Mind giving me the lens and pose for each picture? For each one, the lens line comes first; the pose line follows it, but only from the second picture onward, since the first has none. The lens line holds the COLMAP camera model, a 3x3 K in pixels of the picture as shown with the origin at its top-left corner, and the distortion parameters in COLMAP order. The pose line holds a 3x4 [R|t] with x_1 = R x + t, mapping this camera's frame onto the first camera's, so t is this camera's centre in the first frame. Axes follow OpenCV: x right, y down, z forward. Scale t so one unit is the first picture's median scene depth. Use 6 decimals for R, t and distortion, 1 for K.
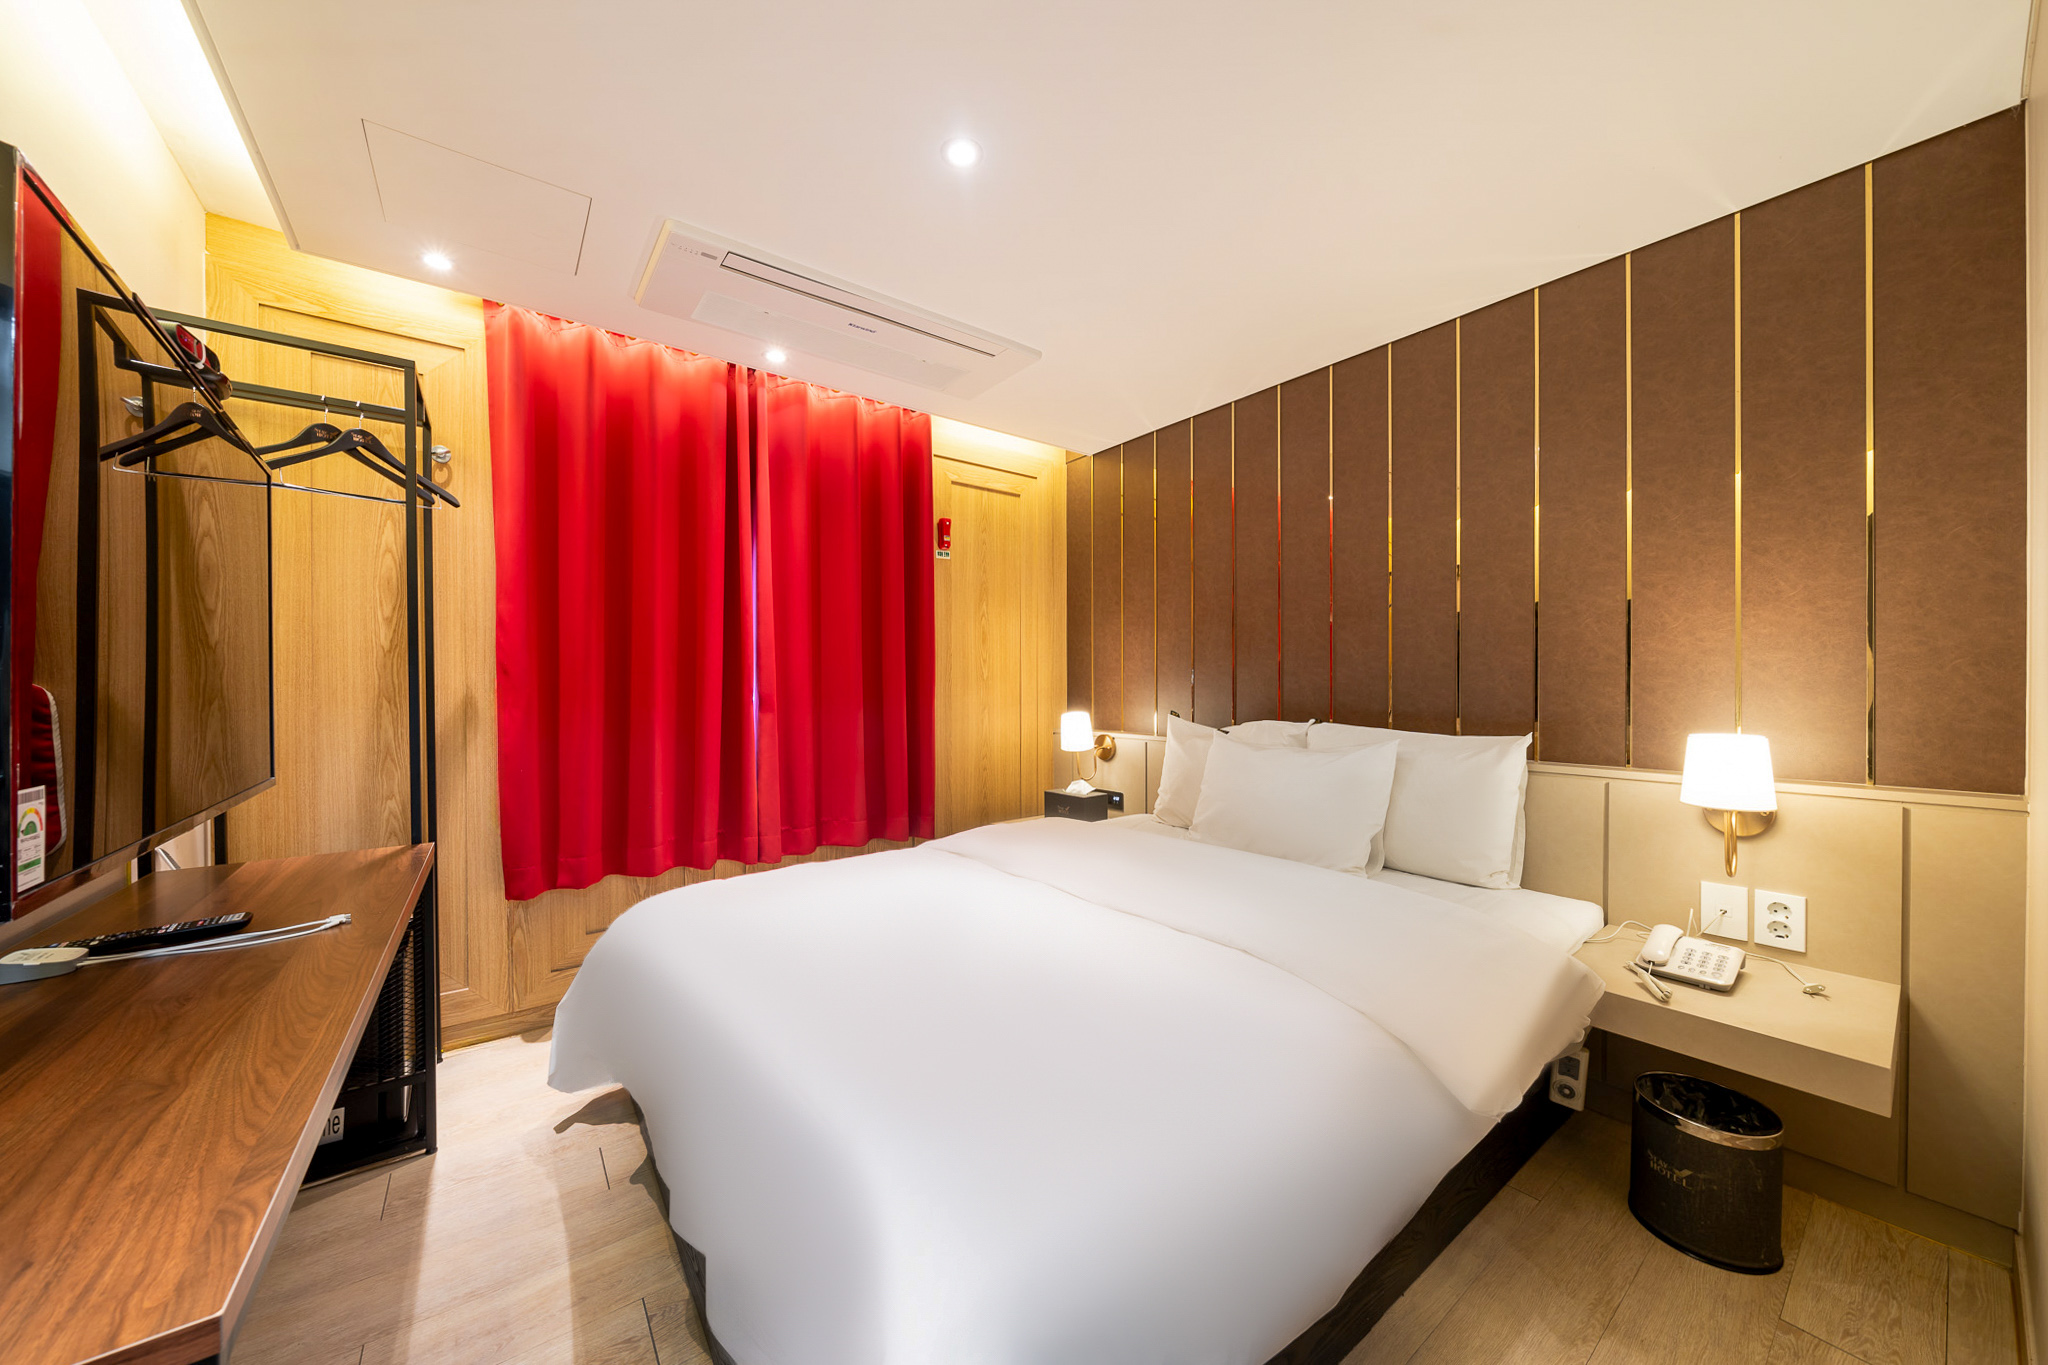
lens RADIAL K [[698.0, 0, 1020.3], [0, 698.0, 690.1], [0, 0, 1]] dist [-0.009147, -0.000046]
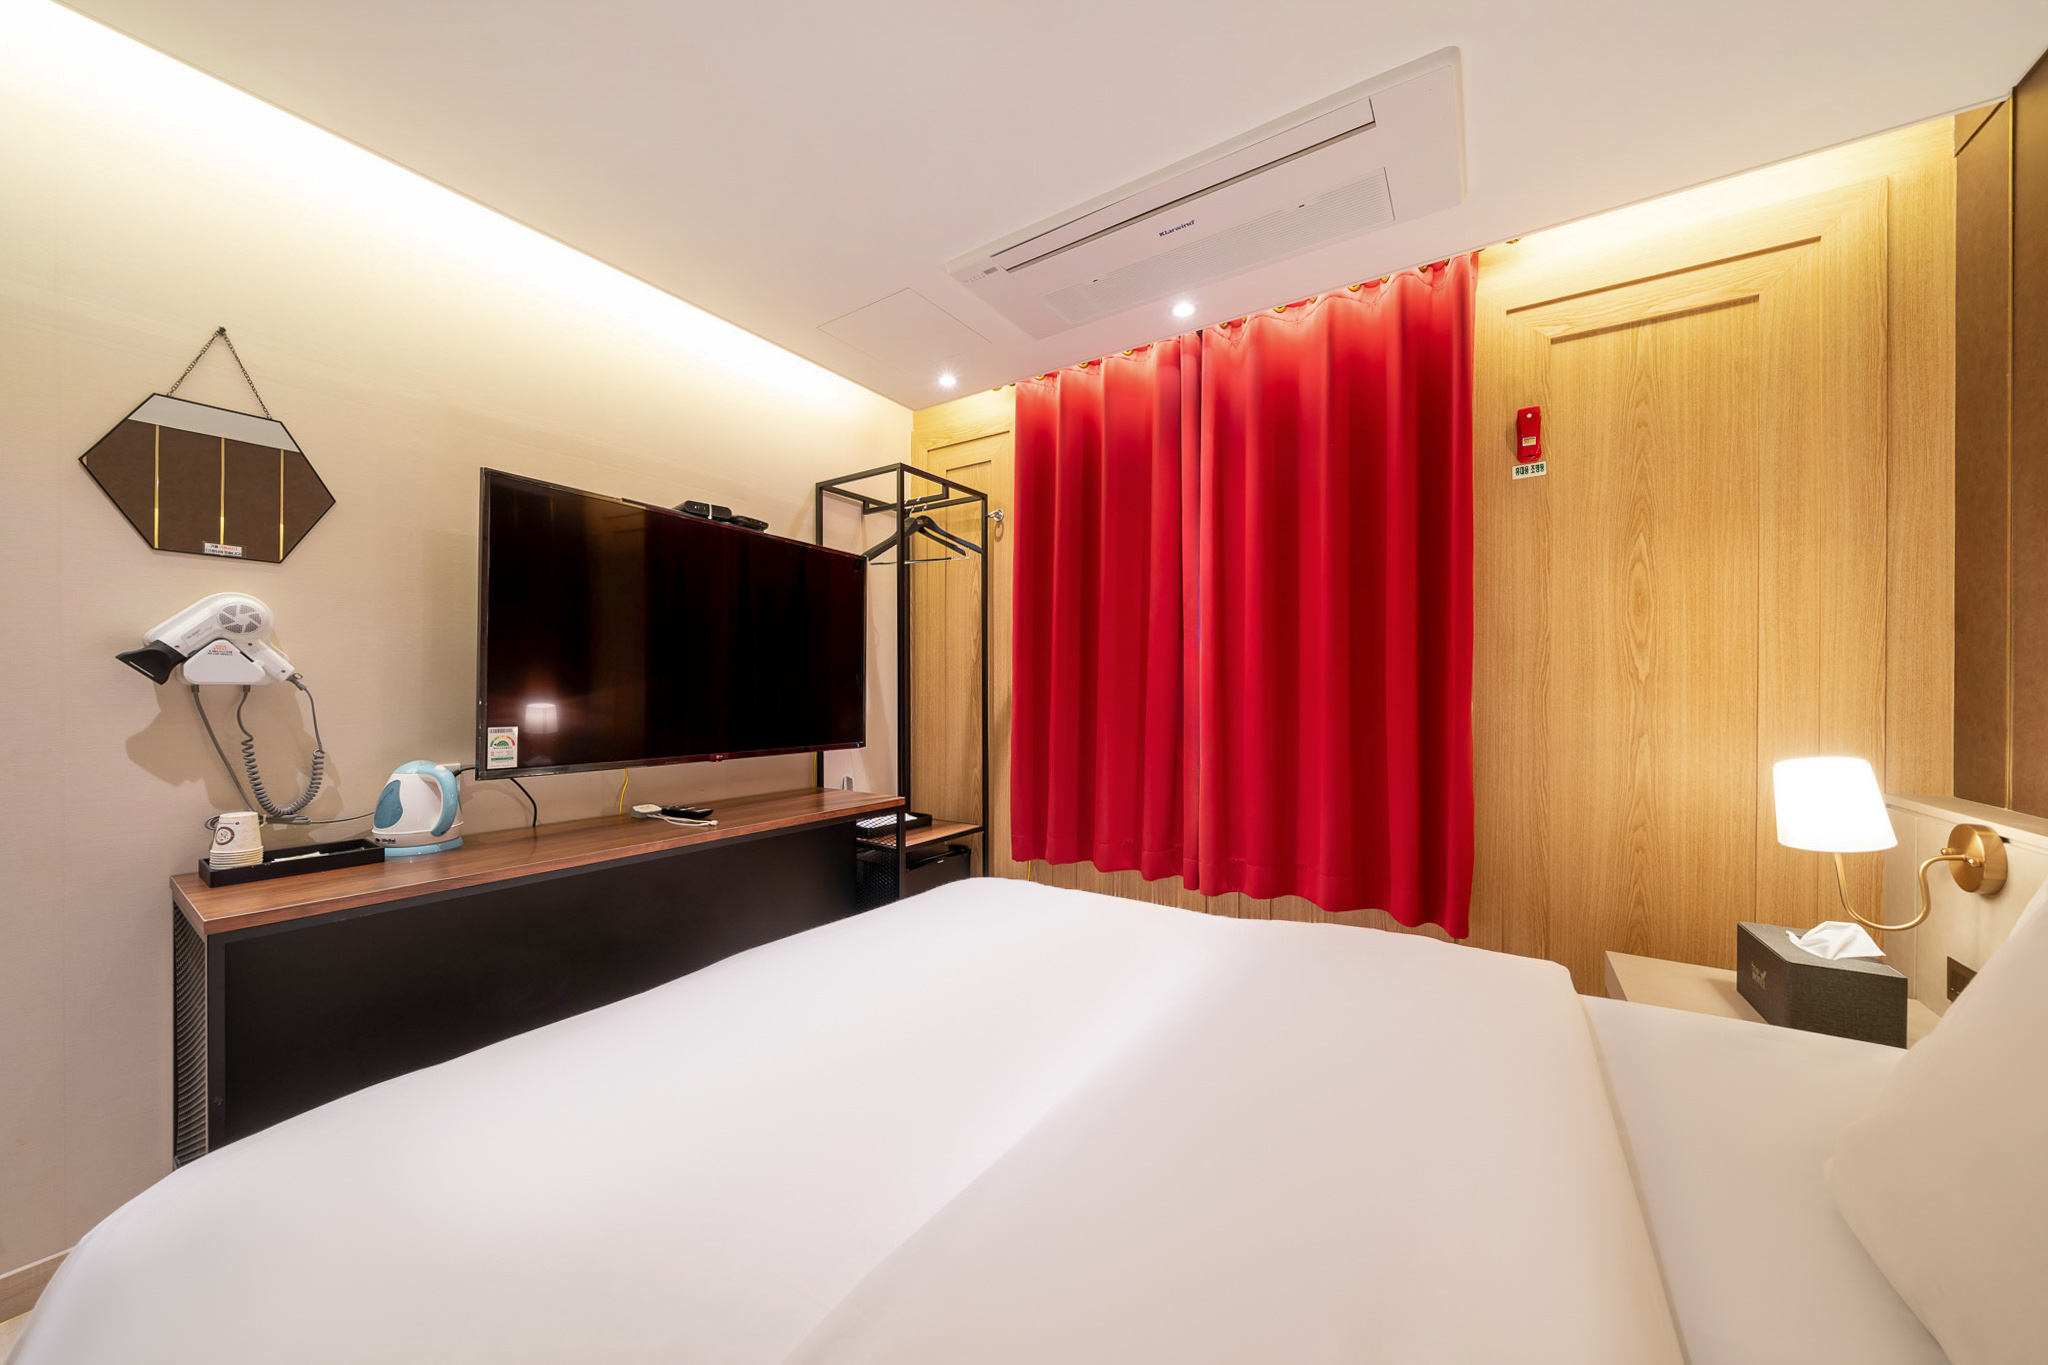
lens RADIAL K [[698.0, 0, 1020.3], [0, 698.0, 690.1], [0, 0, 1]] dist [-0.009147, -0.000046]
pose [[0.322998, 0.006312, -0.946379, 0.304946], [-0.013189, 0.999911, 0.002168, -0.003005], [0.946308, 0.011782, 0.323052, 0.395726]]
